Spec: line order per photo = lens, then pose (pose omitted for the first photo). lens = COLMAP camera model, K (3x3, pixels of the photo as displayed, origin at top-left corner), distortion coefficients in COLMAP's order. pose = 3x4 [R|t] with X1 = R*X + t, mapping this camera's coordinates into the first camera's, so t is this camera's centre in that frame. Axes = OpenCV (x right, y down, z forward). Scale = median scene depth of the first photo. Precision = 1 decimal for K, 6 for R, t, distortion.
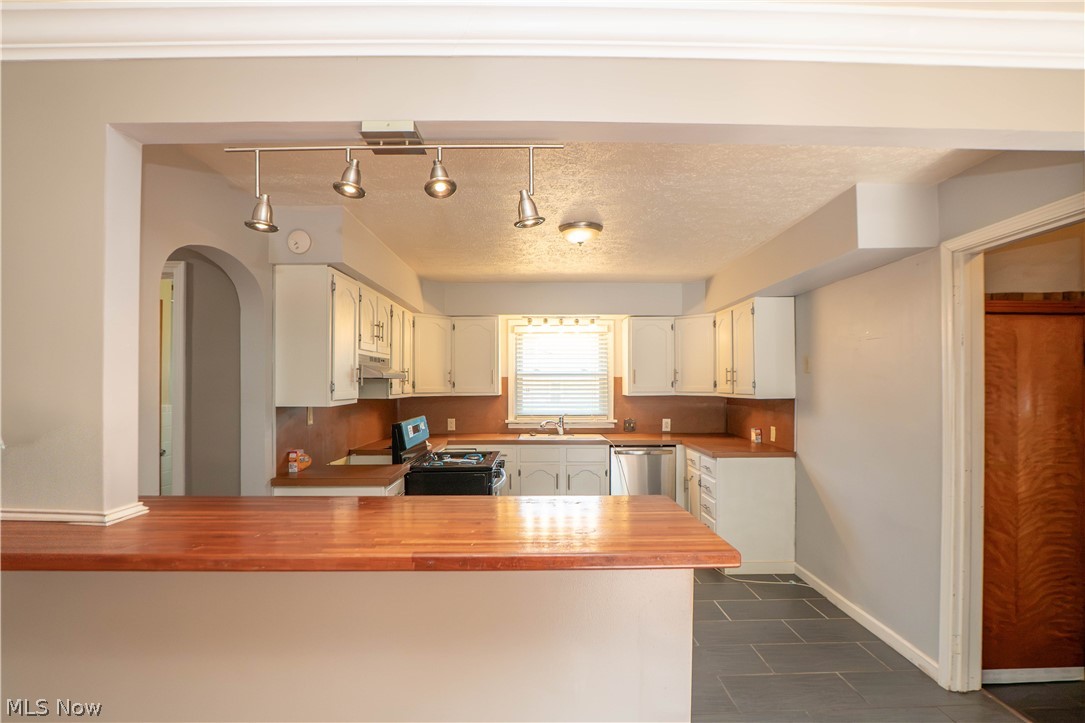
lens RADIAL K [[543.4, 0, 544.0], [0, 543.4, 381.1], [0, 0, 1]] dist [-0.050268, 0.010143]
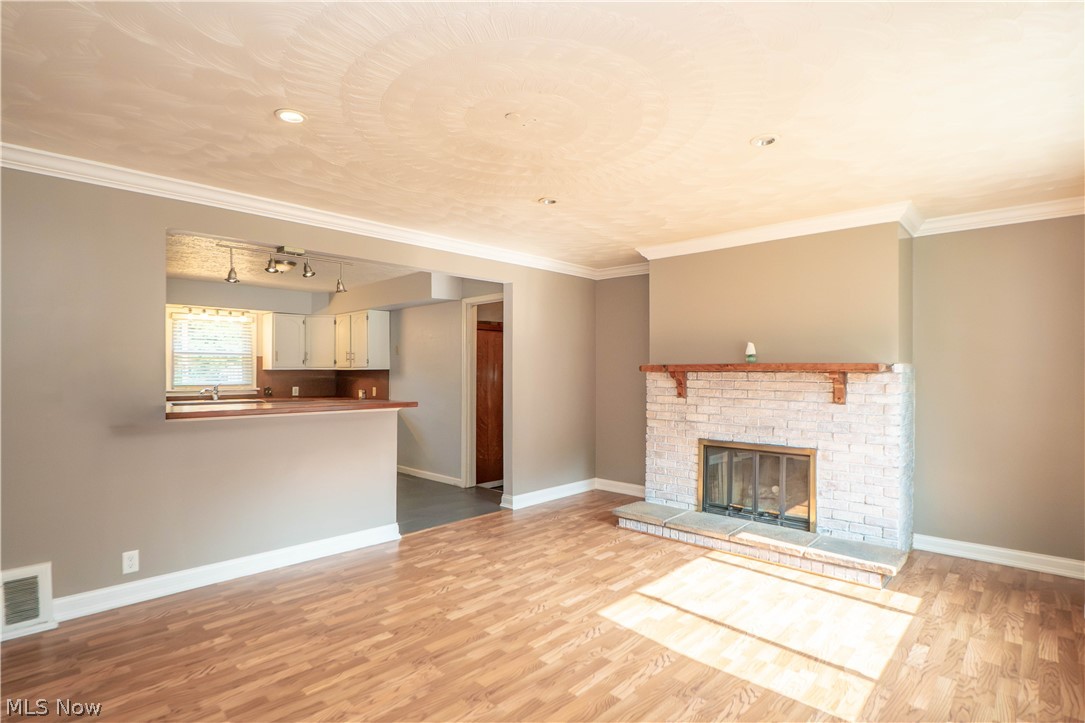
lens RADIAL K [[525.1, 0, 537.6], [0, 525.1, 367.4], [0, 0, 1]] dist [-0.063314, 0.021812]
pose [[0.686020, 0.005104, 0.727564, -0.346445], [-0.005007, 0.999985, -0.002293, 0.021036], [-0.727565, -0.002070, 0.686036, -0.409385]]
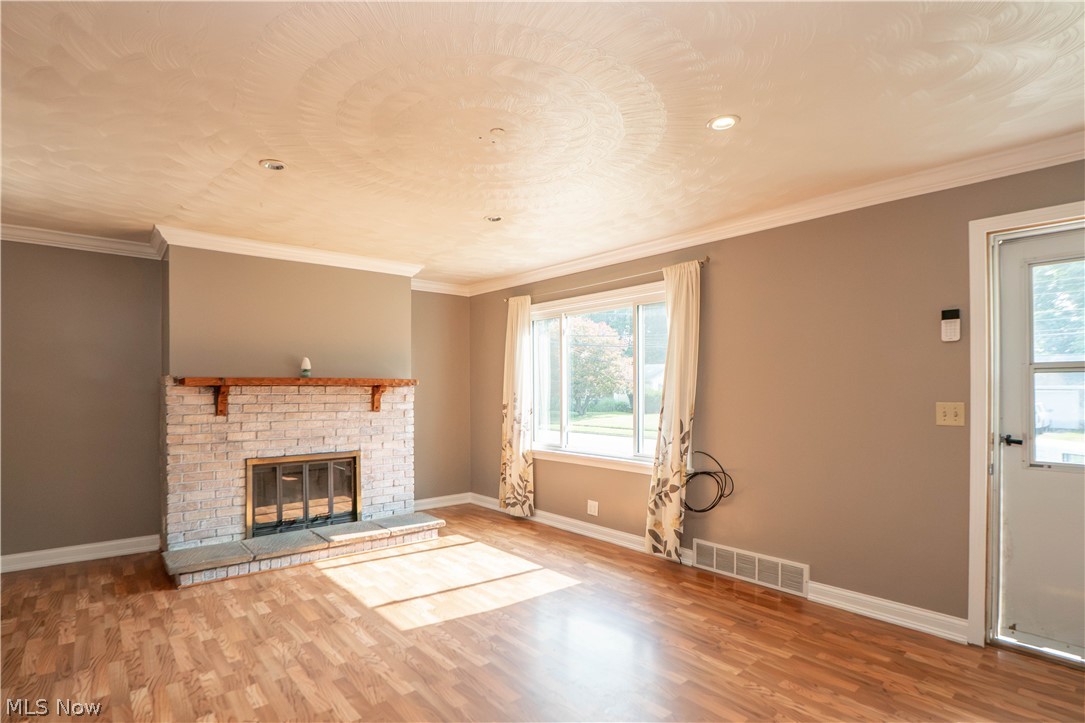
lens RADIAL K [[527.2, 0, 504.8], [0, 527.2, 385.2], [0, 0, 1]] dist [-0.034560, 0.007405]
pose [[-0.601369, -0.000042, 0.798971, -0.399591], [-0.004933, 0.999981, -0.003660, 0.024622], [-0.798956, -0.006143, -0.601358, 0.128398]]
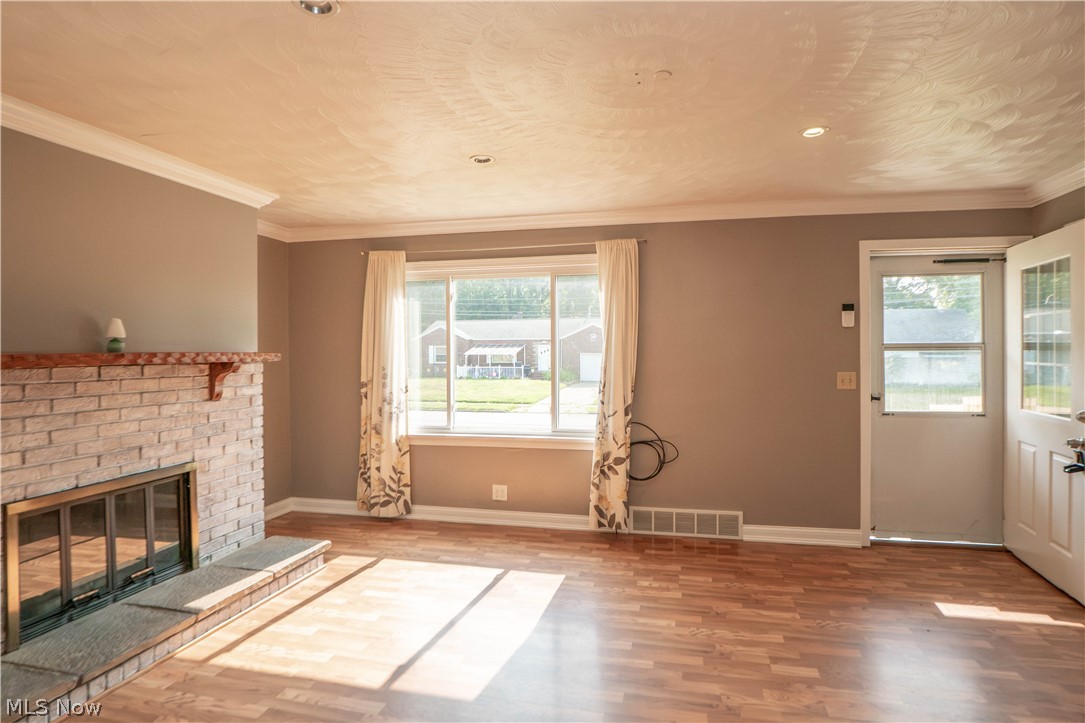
lens RADIAL K [[545.3, 0, 542.4], [0, 545.3, 349.5], [0, 0, 1]] dist [-0.037126, 0.008925]
pose [[-0.965468, 0.002069, 0.260513, -0.081024], [0.000660, 0.999985, -0.005495, 0.012179], [-0.260521, -0.005134, -0.965455, 0.261385]]
